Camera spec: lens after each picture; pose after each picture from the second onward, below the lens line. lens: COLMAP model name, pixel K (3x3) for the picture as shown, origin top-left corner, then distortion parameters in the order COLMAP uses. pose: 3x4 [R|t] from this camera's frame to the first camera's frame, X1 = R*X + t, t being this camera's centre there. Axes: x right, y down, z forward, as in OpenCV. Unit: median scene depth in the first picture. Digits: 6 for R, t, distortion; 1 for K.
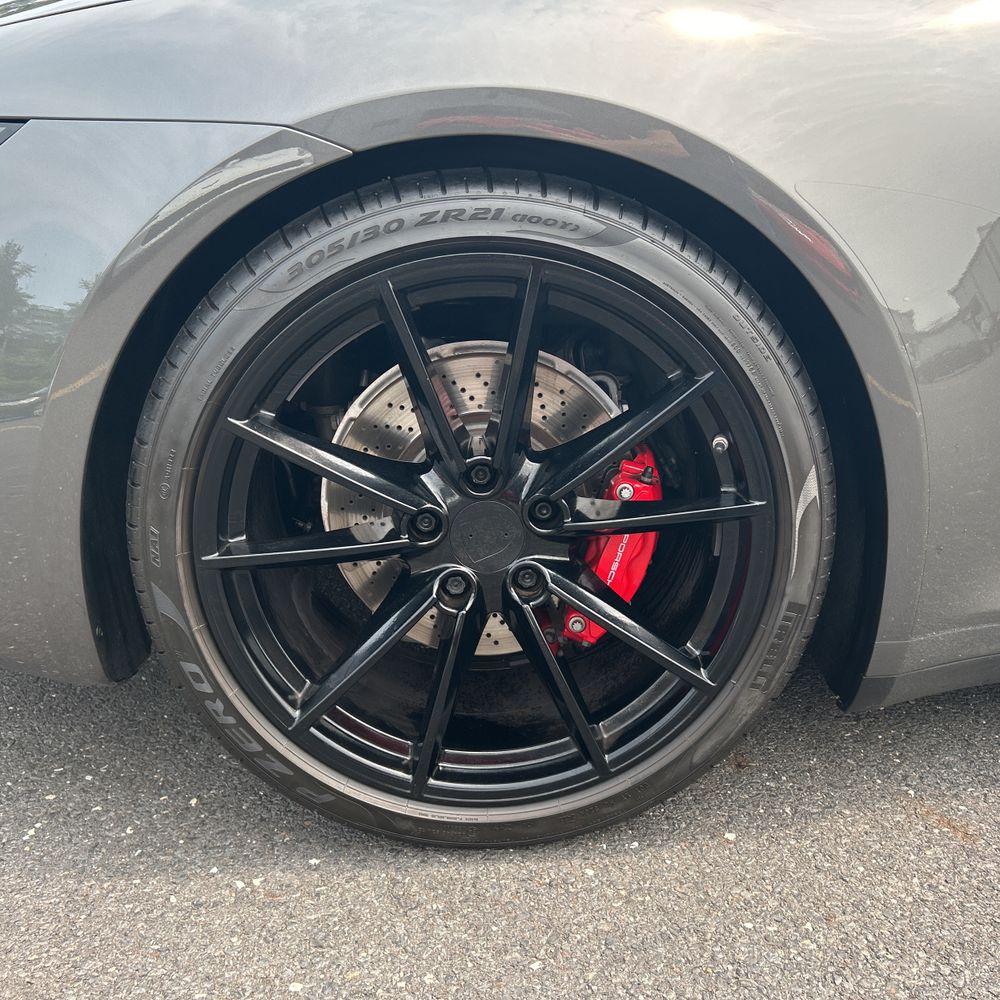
lens RADIAL K [[1022.7, 0, 507.3], [0, 1022.7, 497.3], [0, 0, 1]] dist [0.009628, 0.000000]
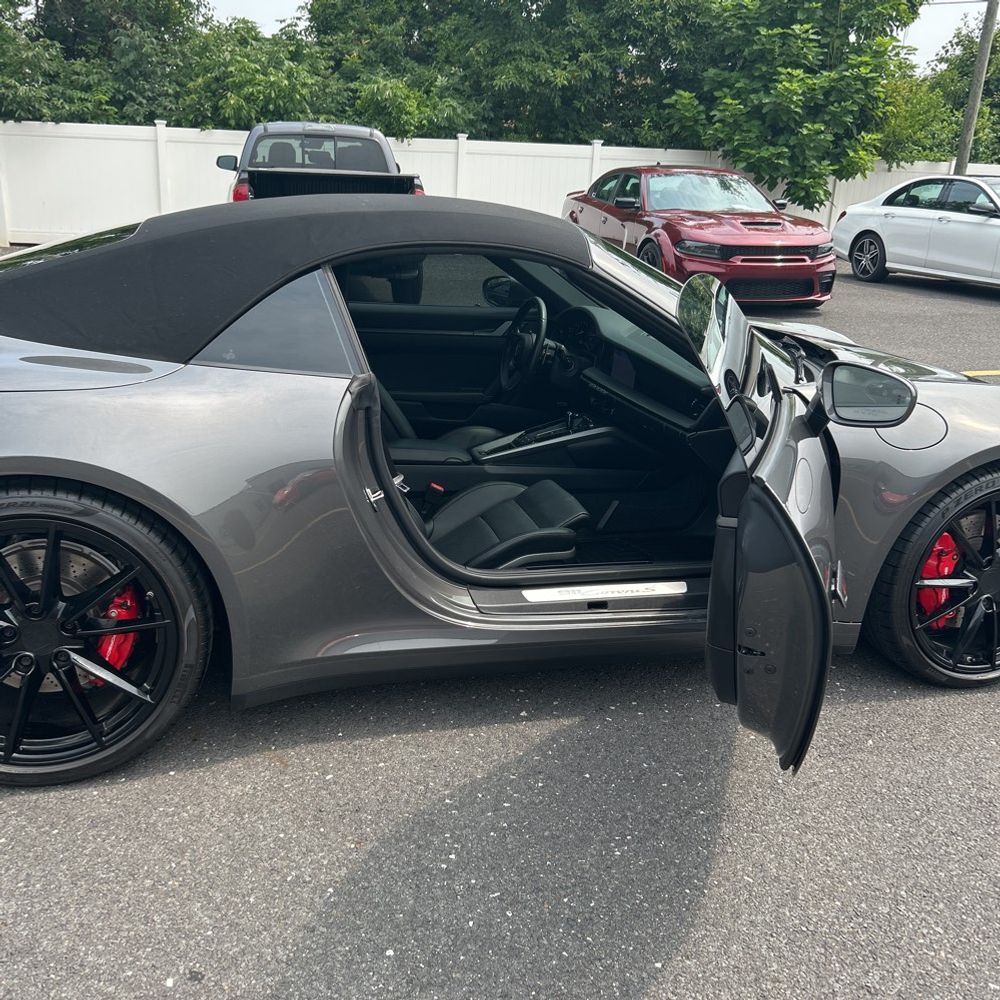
lens RADIAL K [[1022.7, 0, 494.9], [0, 1022.7, 502.8], [0, 0, 1]] dist [0.009628, 0.000000]
pose [[0.974666, -0.003033, 0.223643, 0.425871], [0.000375, 0.999929, 0.011929, -0.267573], [-0.223664, -0.011543, 0.974598, -1.283110]]
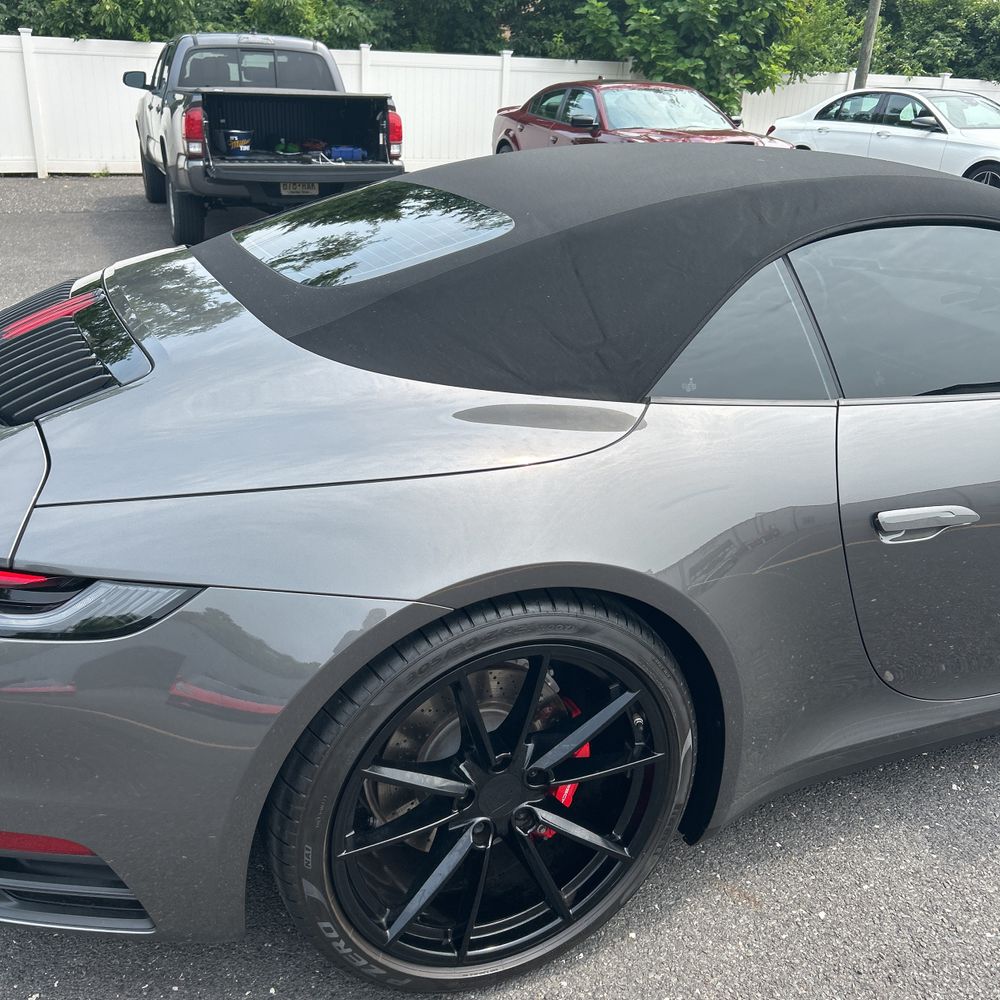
lens RADIAL K [[1022.7, 0, 495.5], [0, 1022.7, 488.7], [0, 0, 1]] dist [0.009628, 0.000000]
pose [[0.930692, -0.075574, 0.357913, -0.546023], [0.049185, 0.995395, 0.082282, -0.551108], [-0.362483, -0.058975, 0.930123, -0.409205]]
